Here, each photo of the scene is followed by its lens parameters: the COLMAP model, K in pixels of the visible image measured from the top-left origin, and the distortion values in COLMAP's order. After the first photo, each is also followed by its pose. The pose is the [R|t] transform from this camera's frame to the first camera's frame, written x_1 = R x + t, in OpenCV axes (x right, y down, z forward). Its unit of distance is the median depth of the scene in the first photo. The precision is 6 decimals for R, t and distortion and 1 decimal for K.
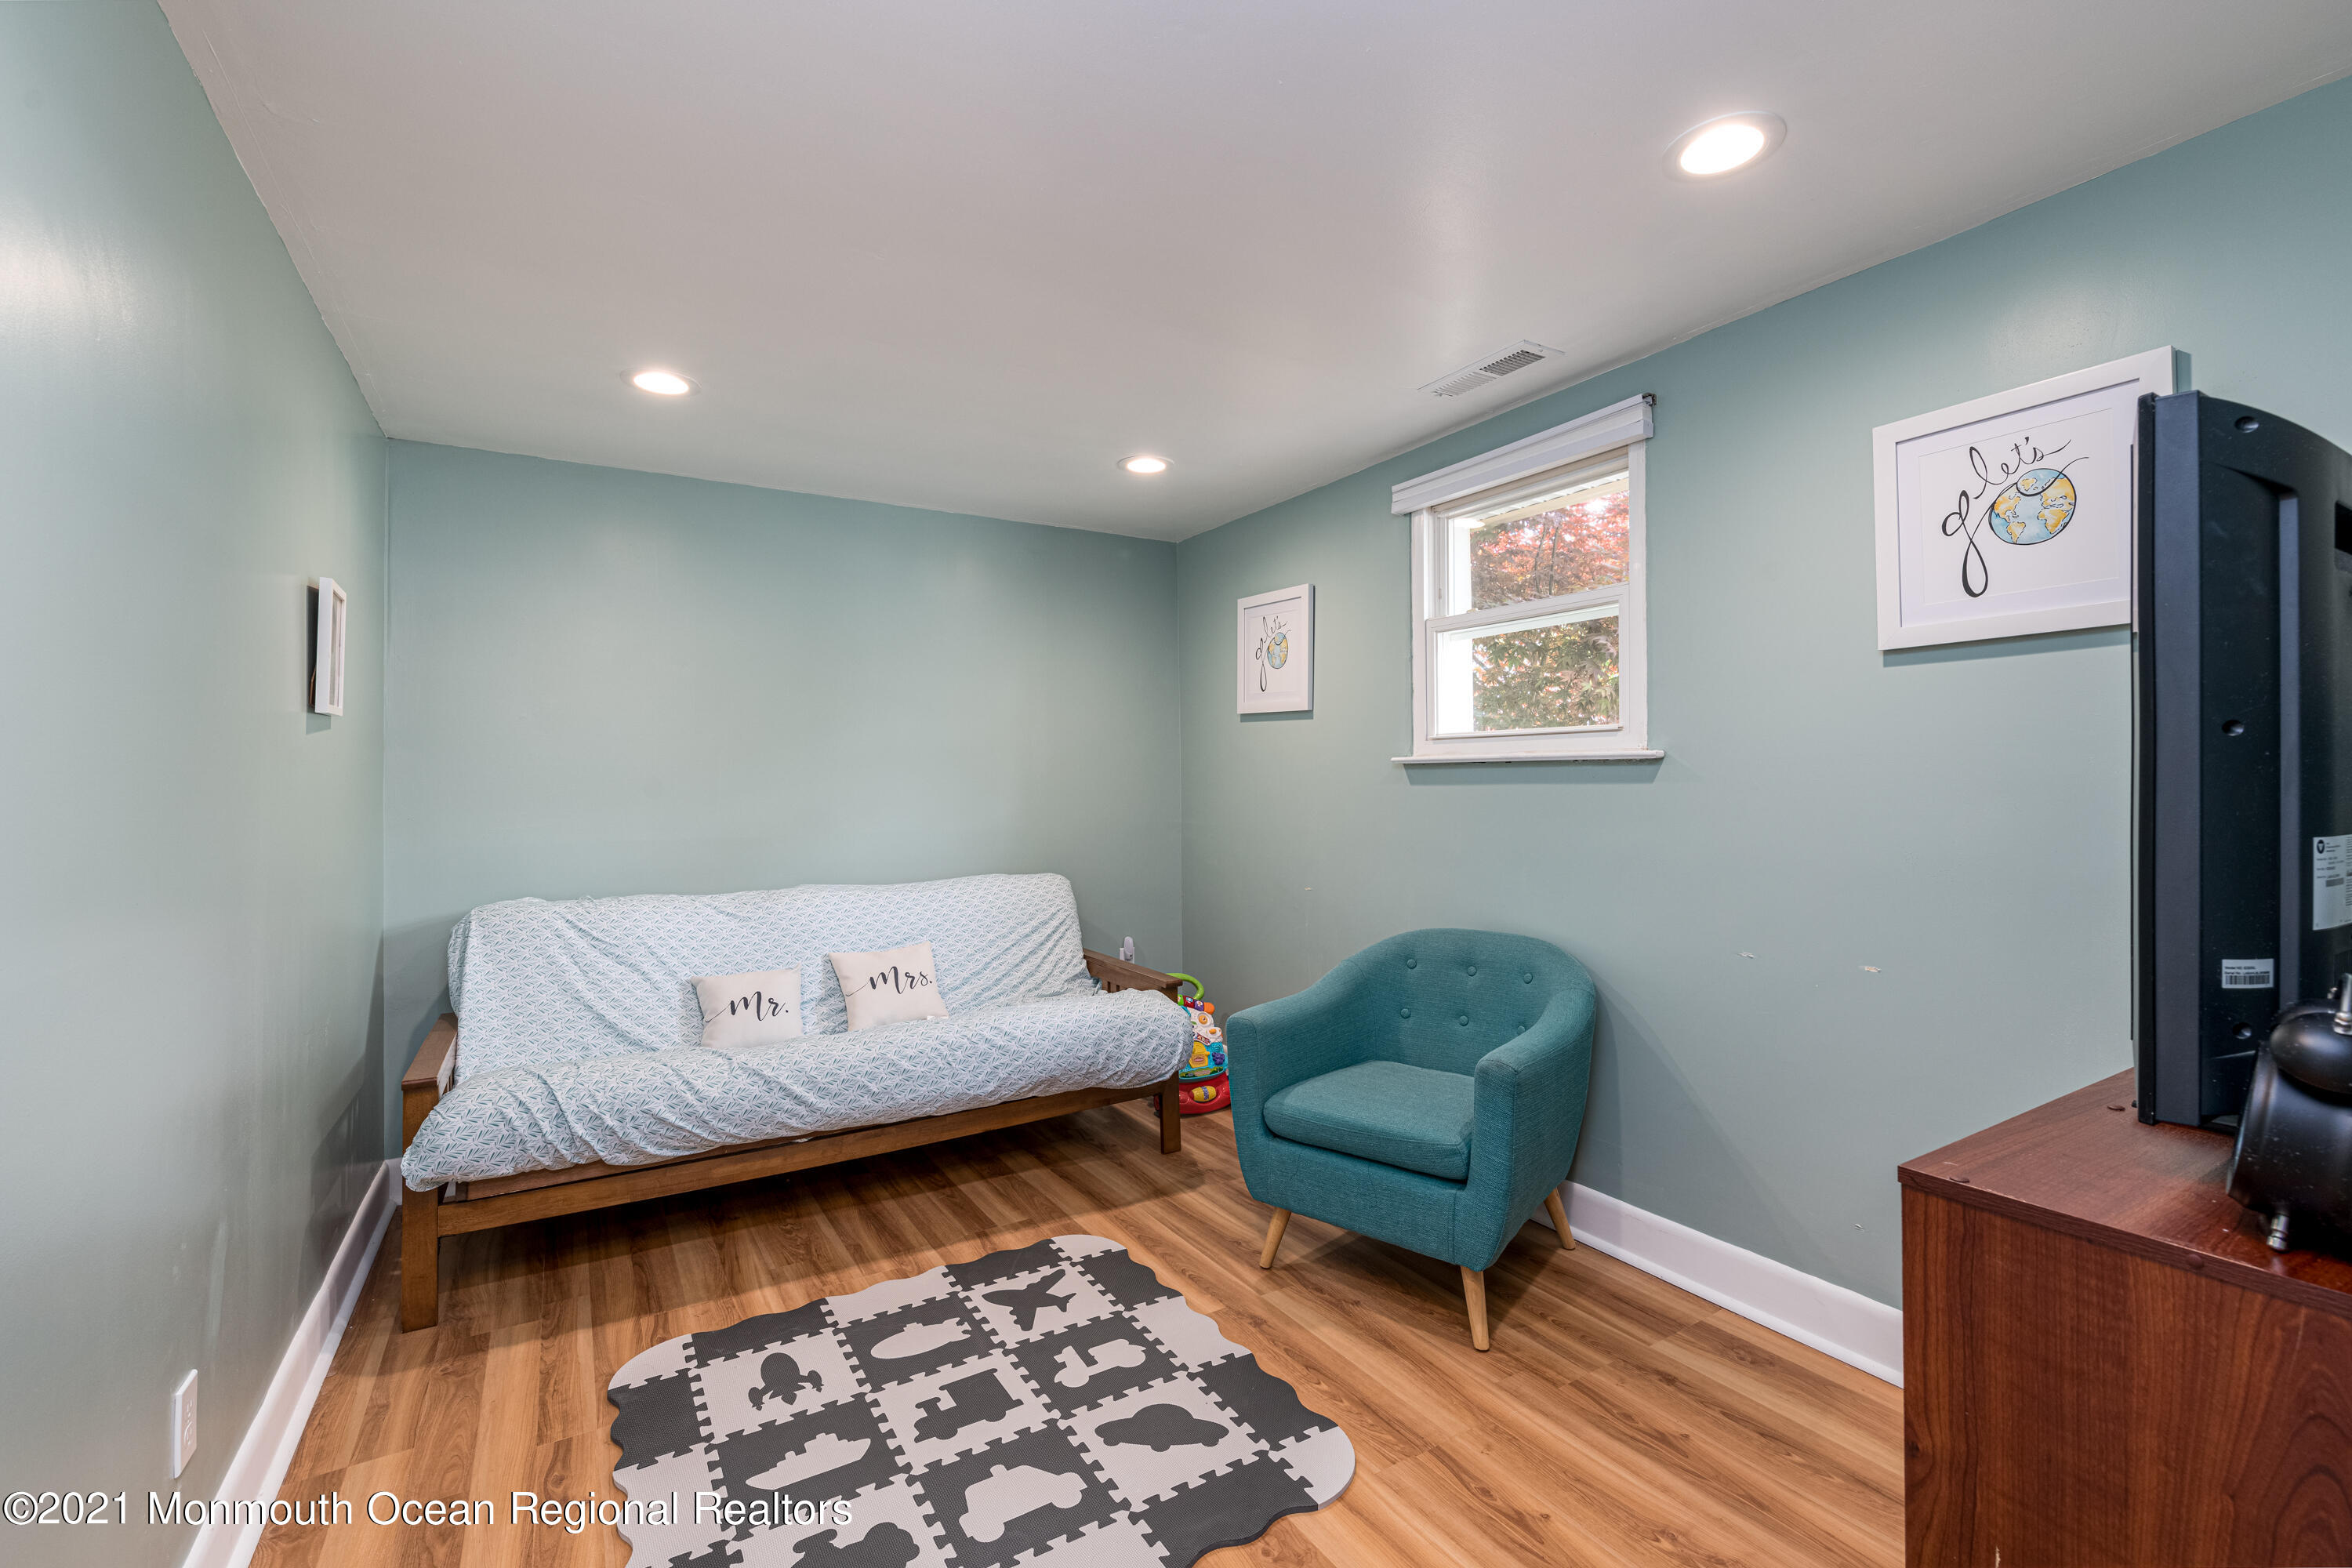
lens RADIAL K [[1009.2, 0, 1197.8], [0, 1009.2, 767.9], [0, 0, 1]] dist [0.005499, -0.000542]
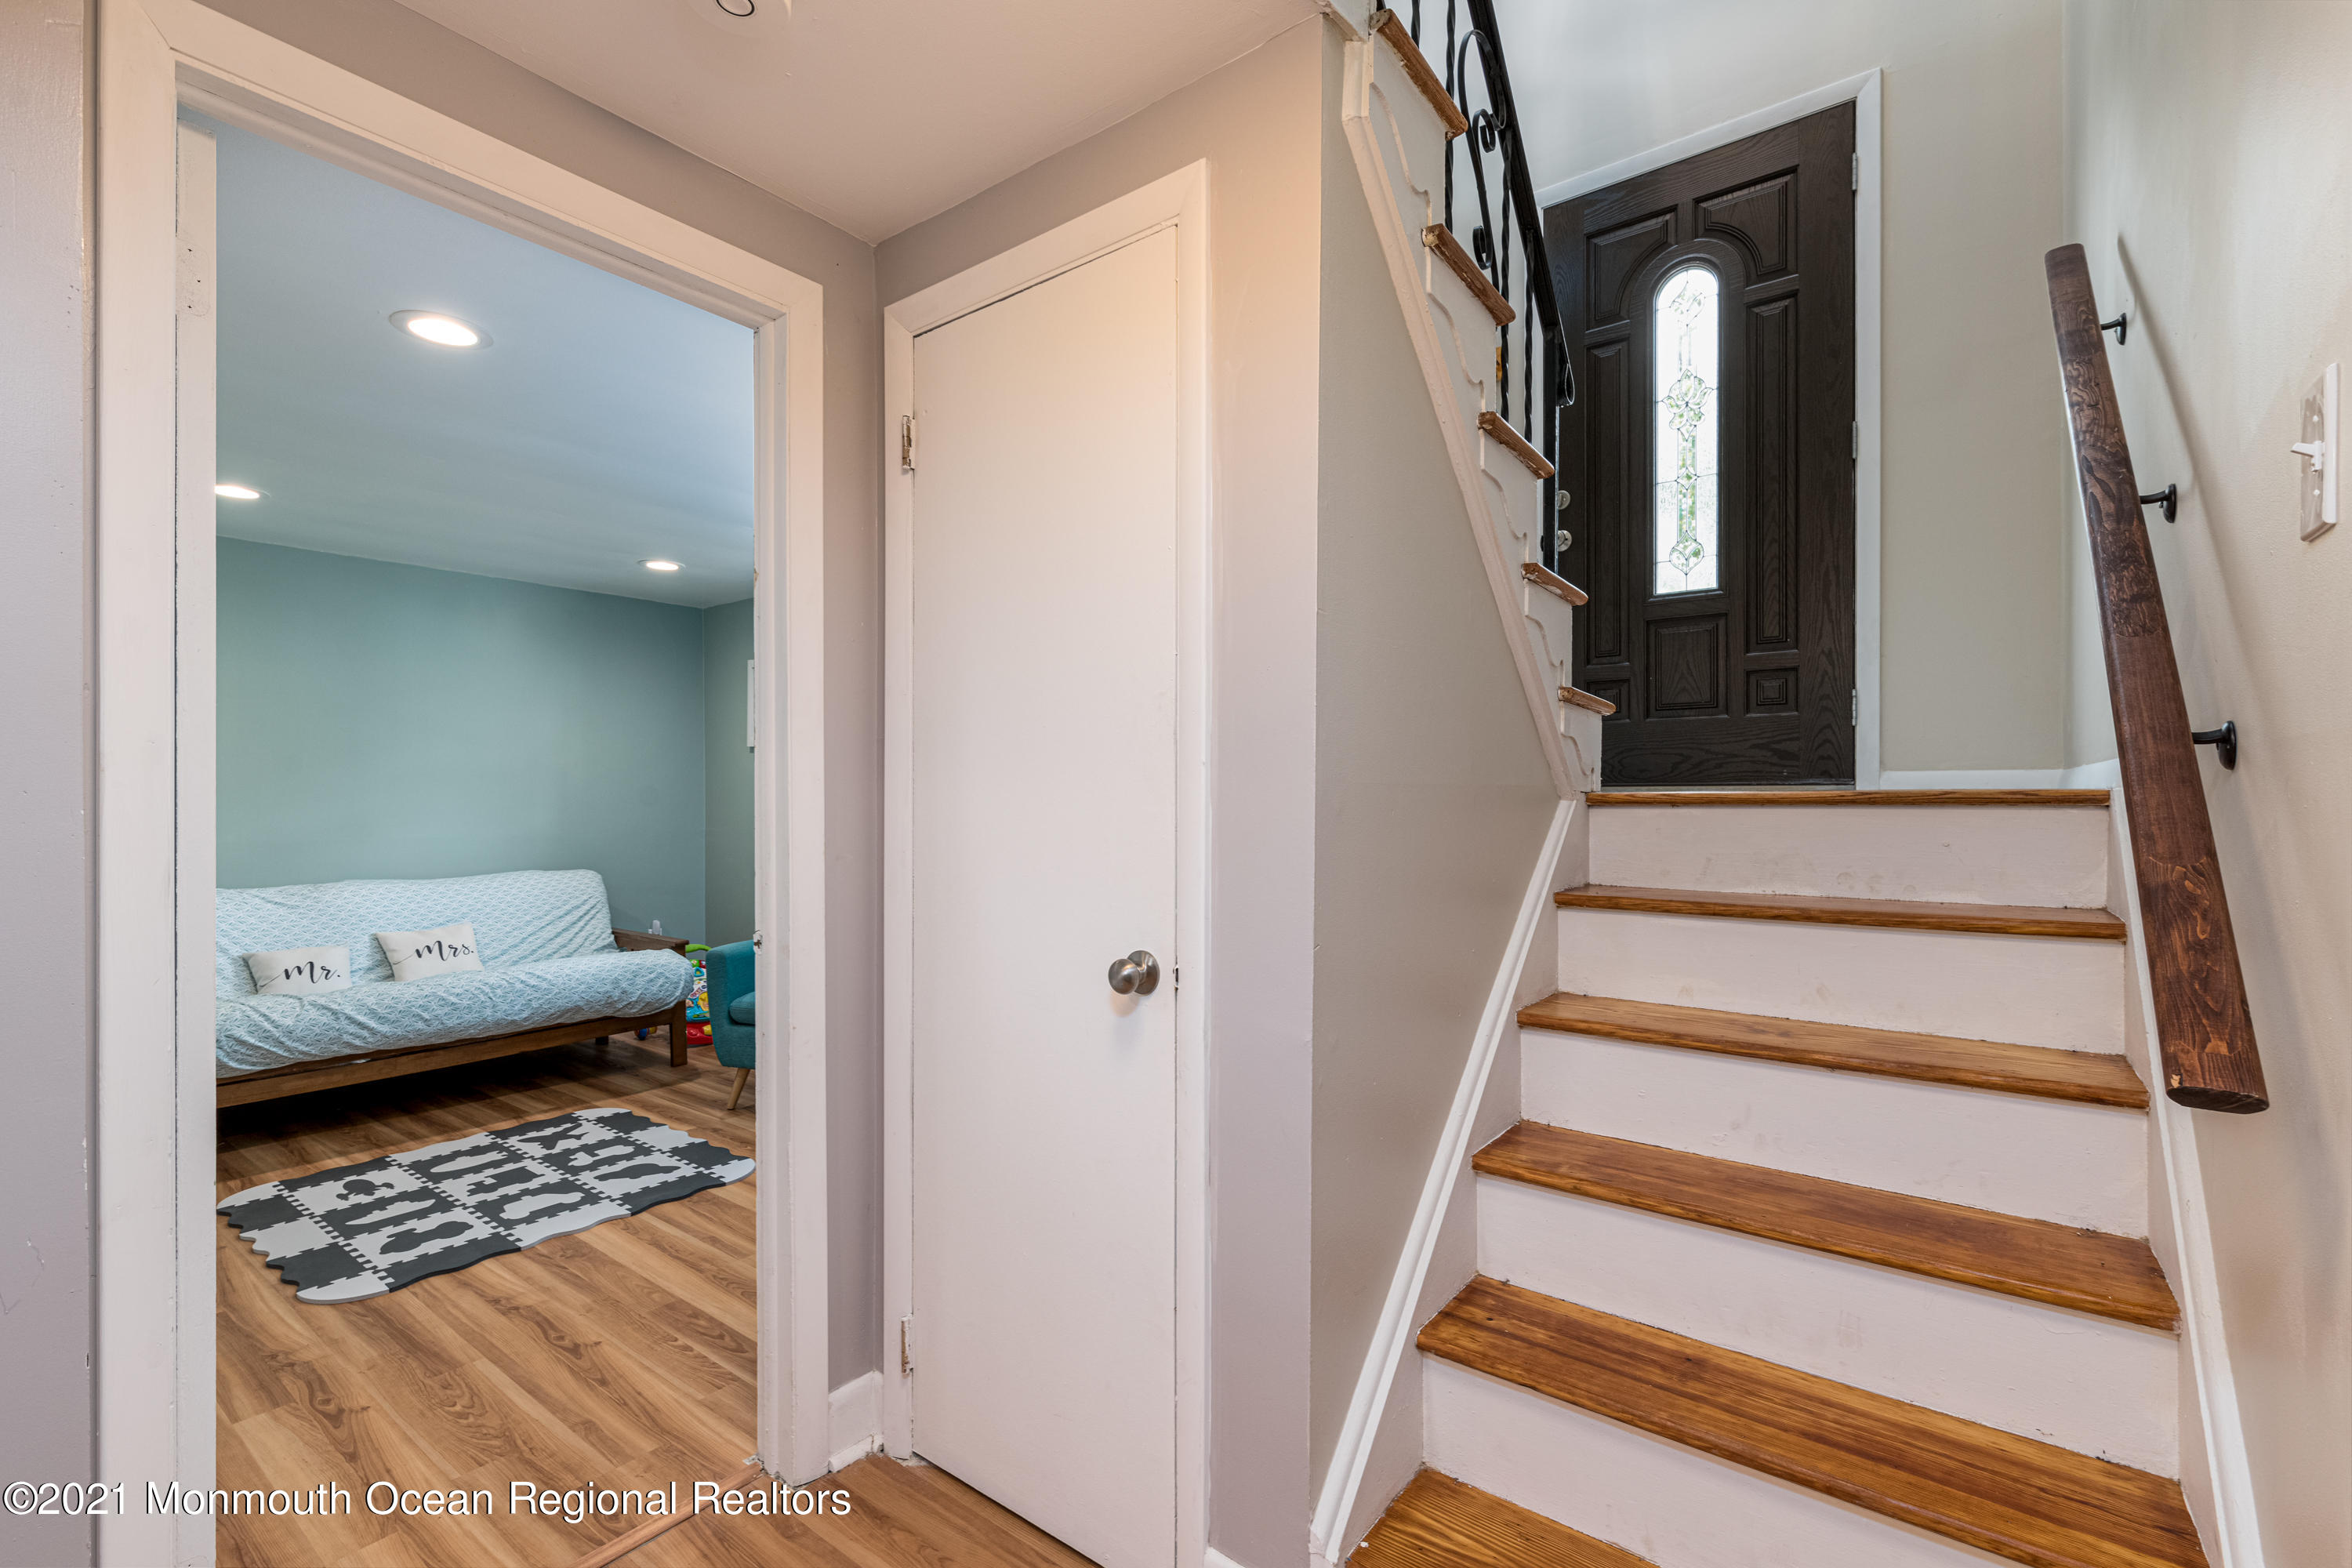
lens RADIAL K [[1012.8, 0, 1185.8], [0, 1012.8, 788.3], [0, 0, 1]] dist [0.000892, 0.000253]
pose [[0.933364, 0.007120, 0.358860, 0.156705], [-0.007994, 0.999968, 0.000954, -0.005603], [-0.358842, -0.003759, 0.933391, -0.698253]]
